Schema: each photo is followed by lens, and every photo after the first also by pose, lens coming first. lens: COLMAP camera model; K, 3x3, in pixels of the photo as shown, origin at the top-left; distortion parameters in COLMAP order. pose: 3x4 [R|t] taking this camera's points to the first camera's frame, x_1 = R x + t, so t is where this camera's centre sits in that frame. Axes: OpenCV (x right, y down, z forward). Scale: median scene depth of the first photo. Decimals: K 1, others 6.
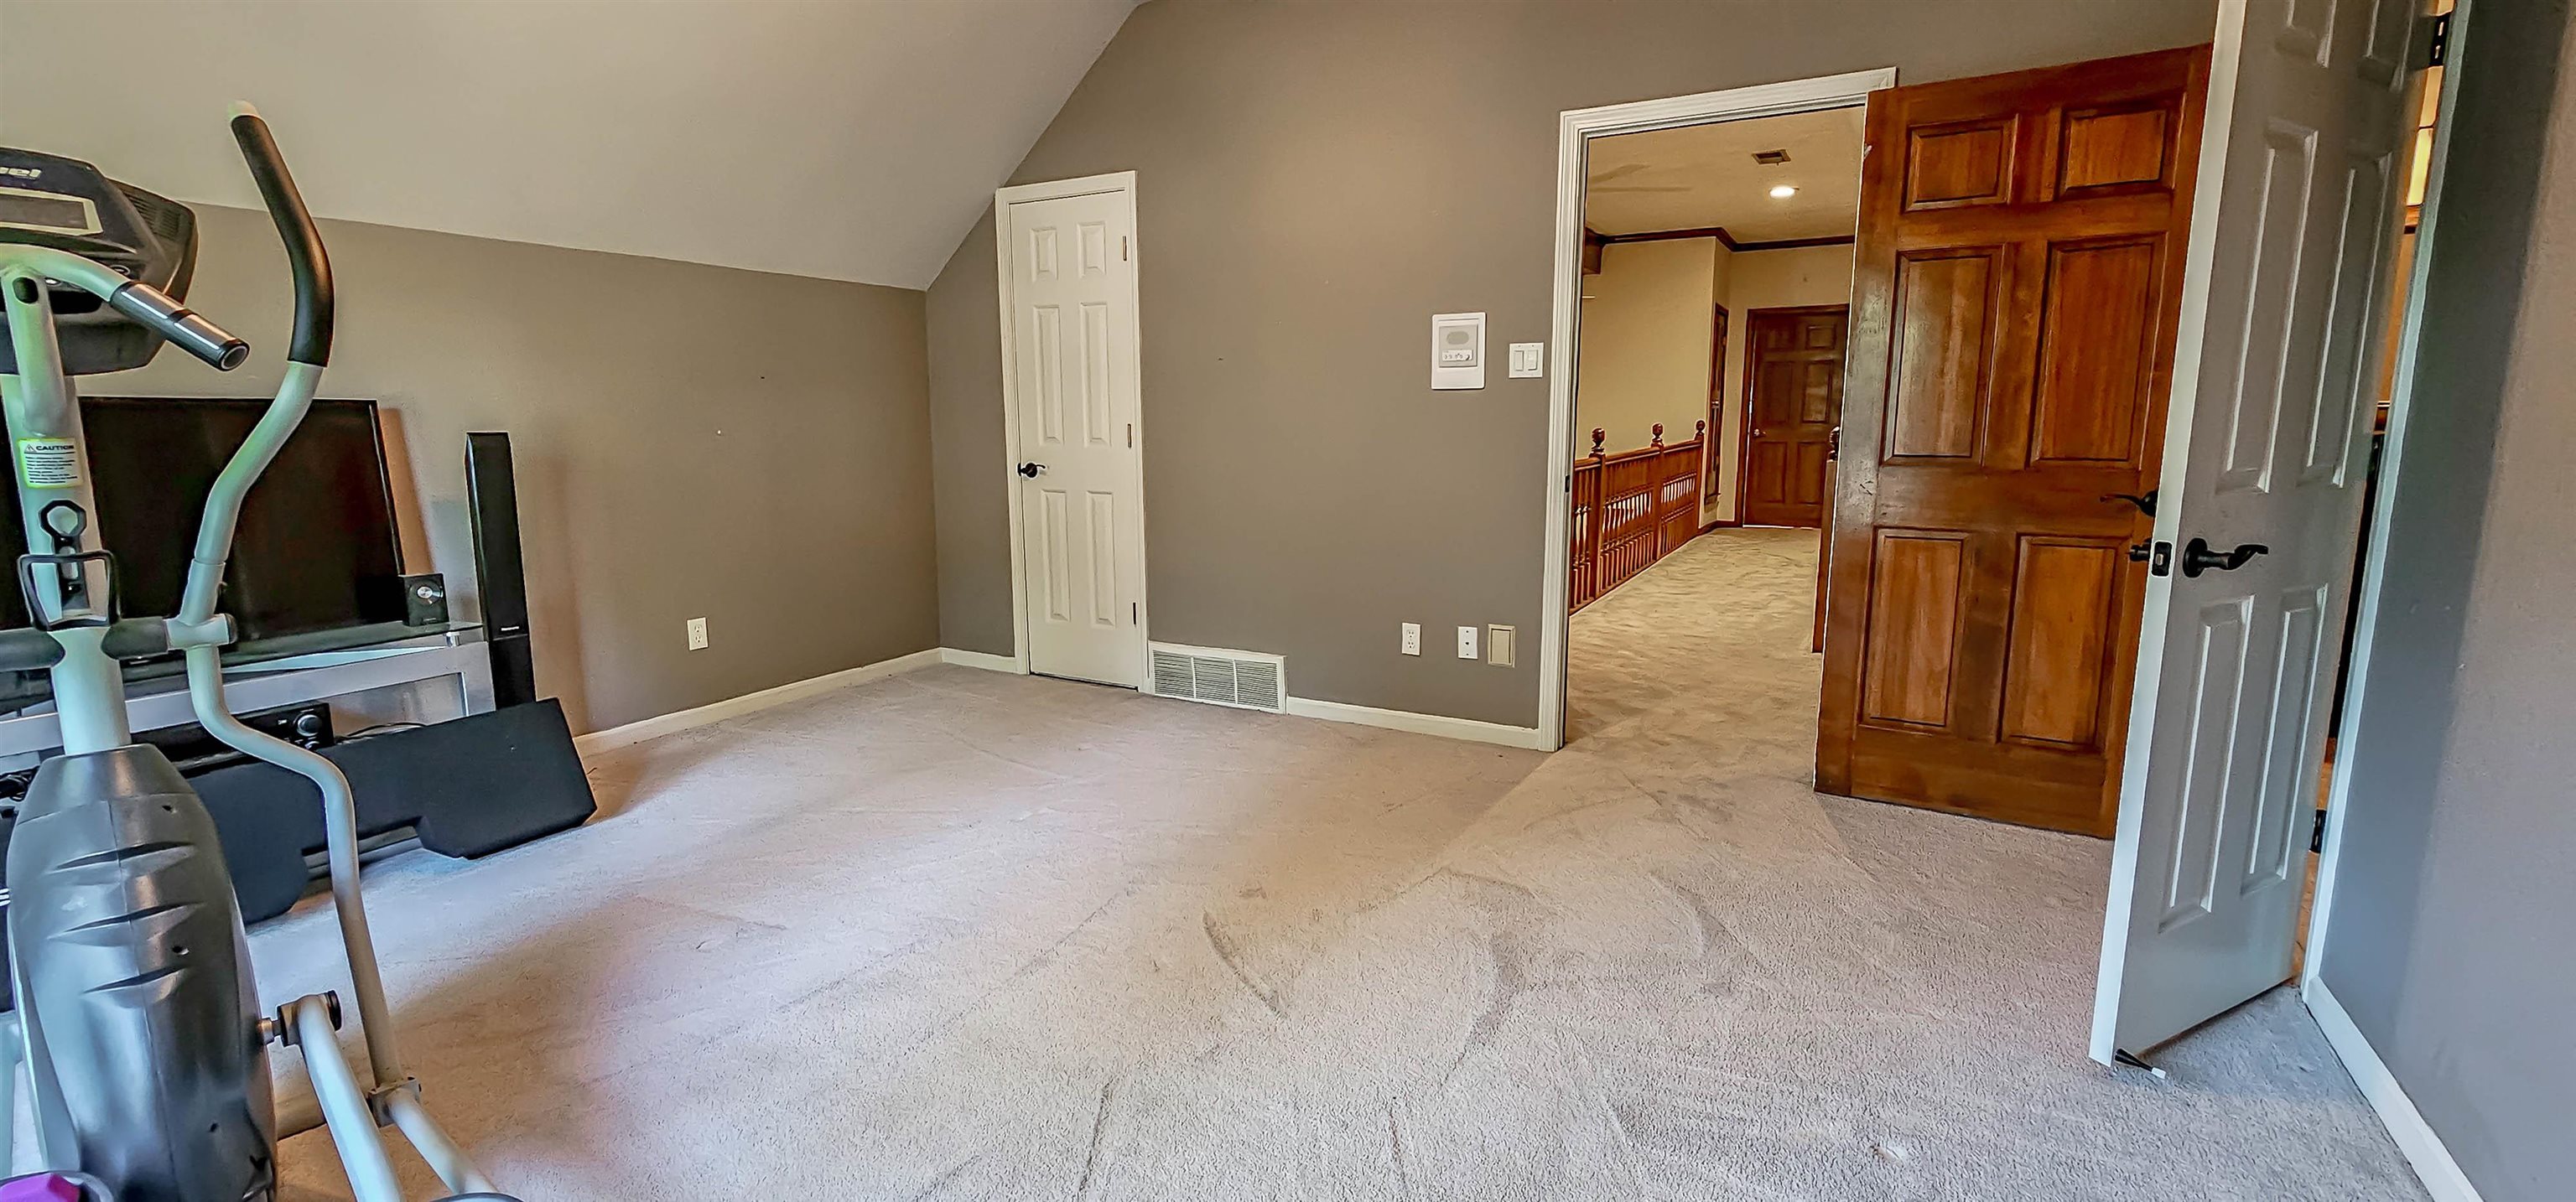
lens RADIAL K [[1119.5, 0, 1279.1], [0, 1119.5, 590.1], [0, 0, 1]] dist [-0.000136, -0.000162]
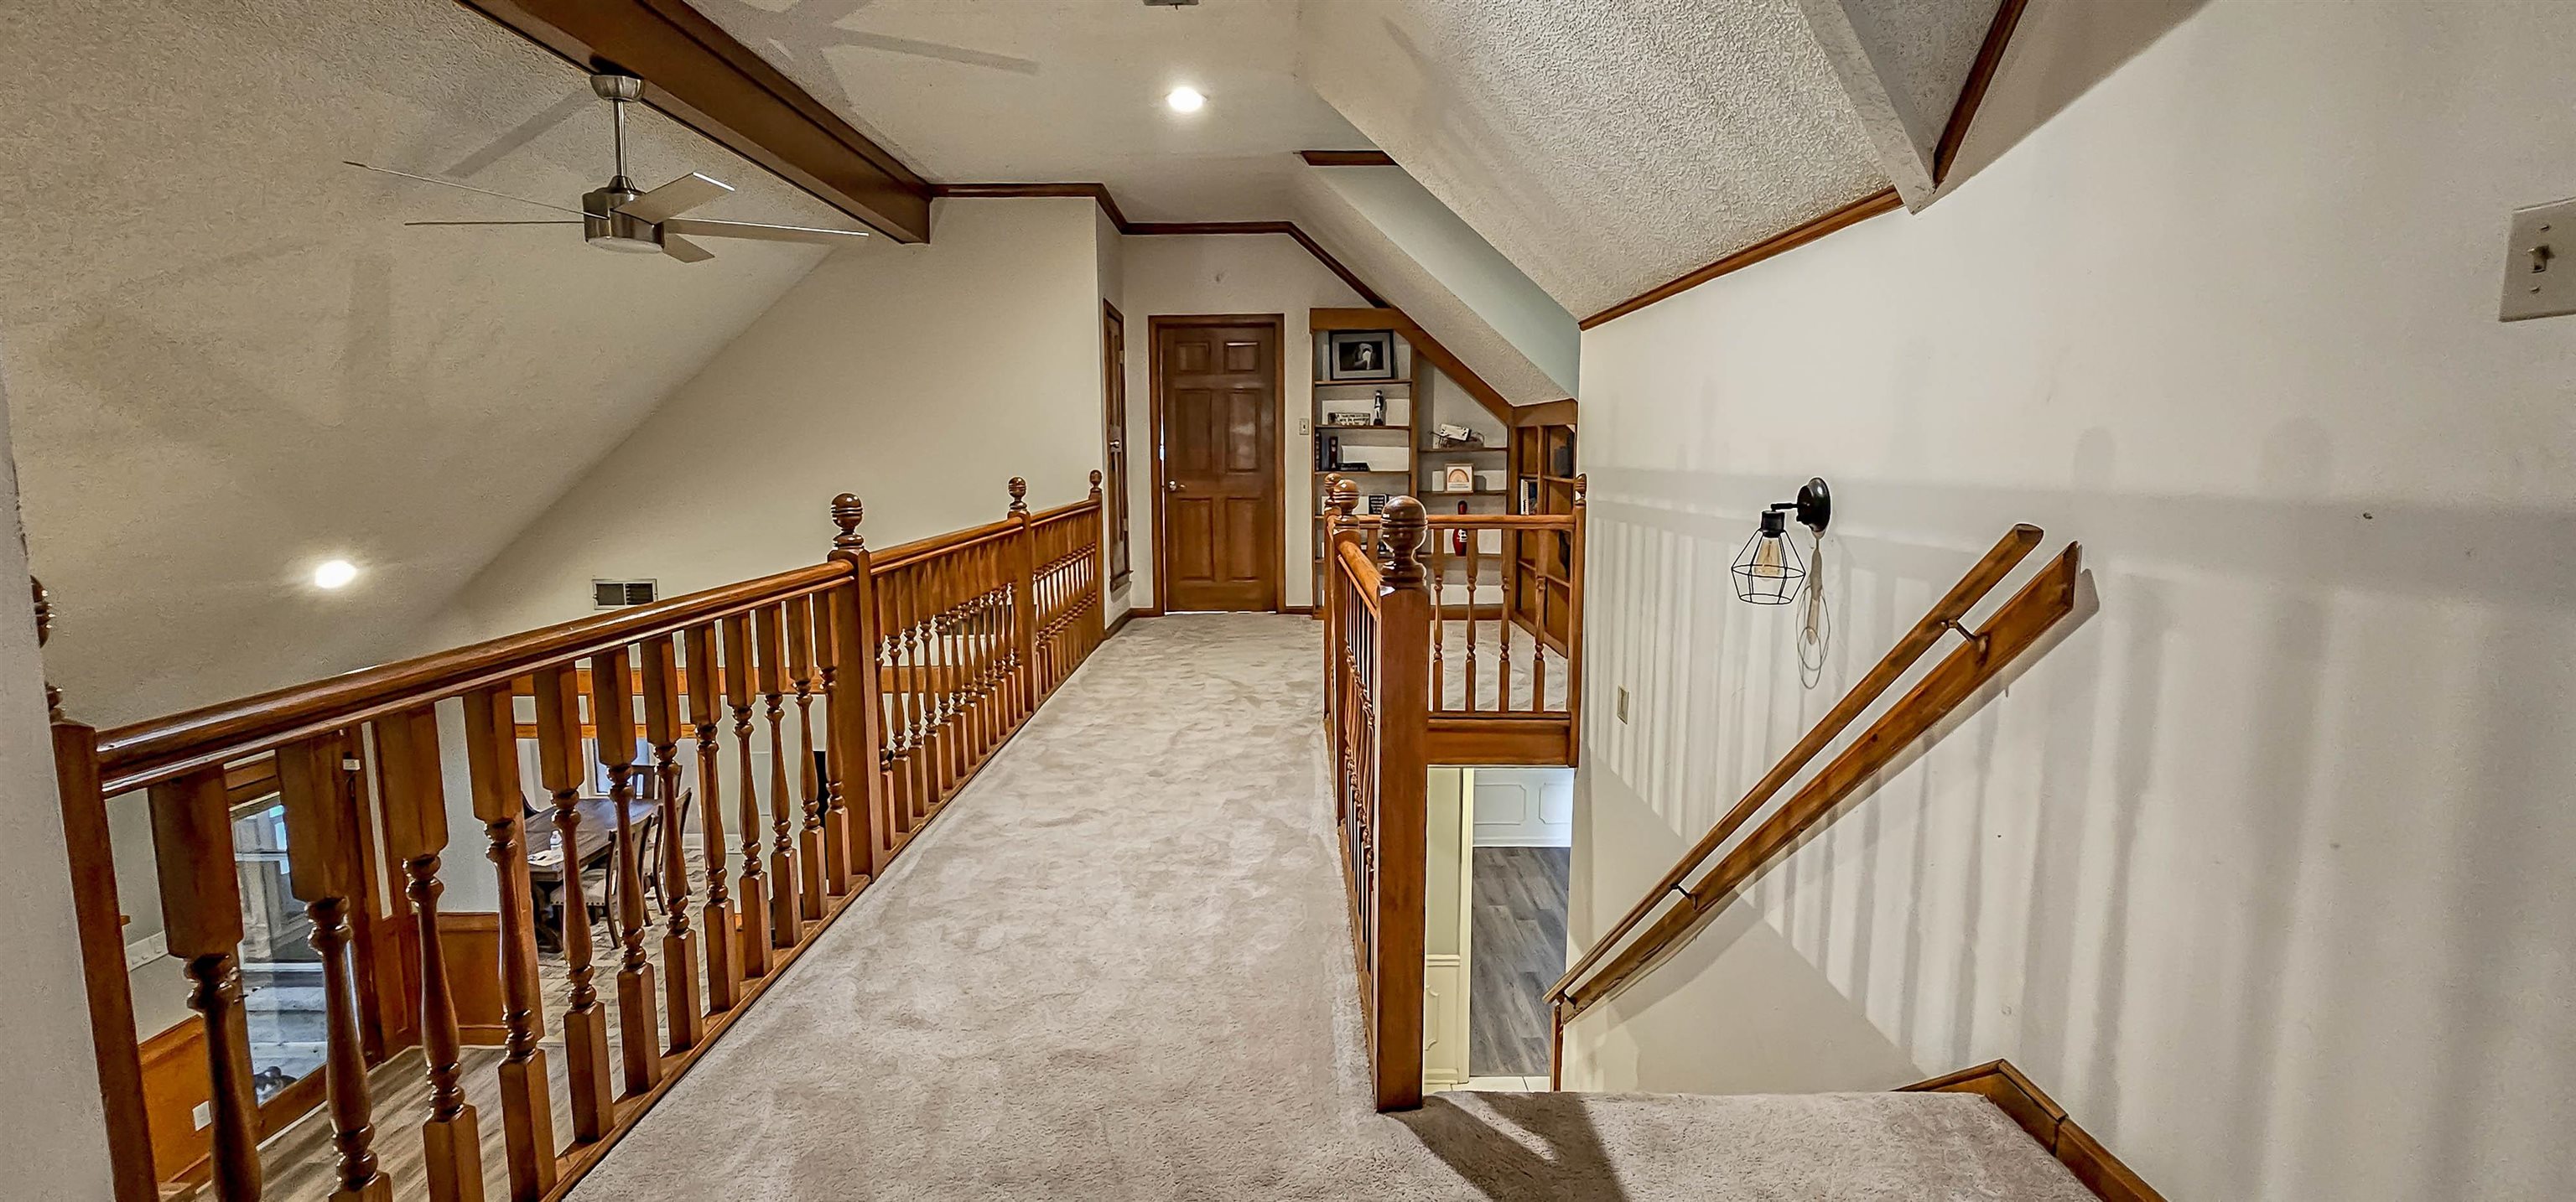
lens RADIAL K [[1069.0, 0, 1293.7], [0, 1069.0, 611.0], [0, 0, 1]] dist [-0.000803, -0.000223]
pose [[0.869195, -0.068735, 0.489669, 0.156810], [0.075904, 0.997101, 0.005227, -0.059924], [-0.488609, 0.032624, 0.871893, 0.377051]]
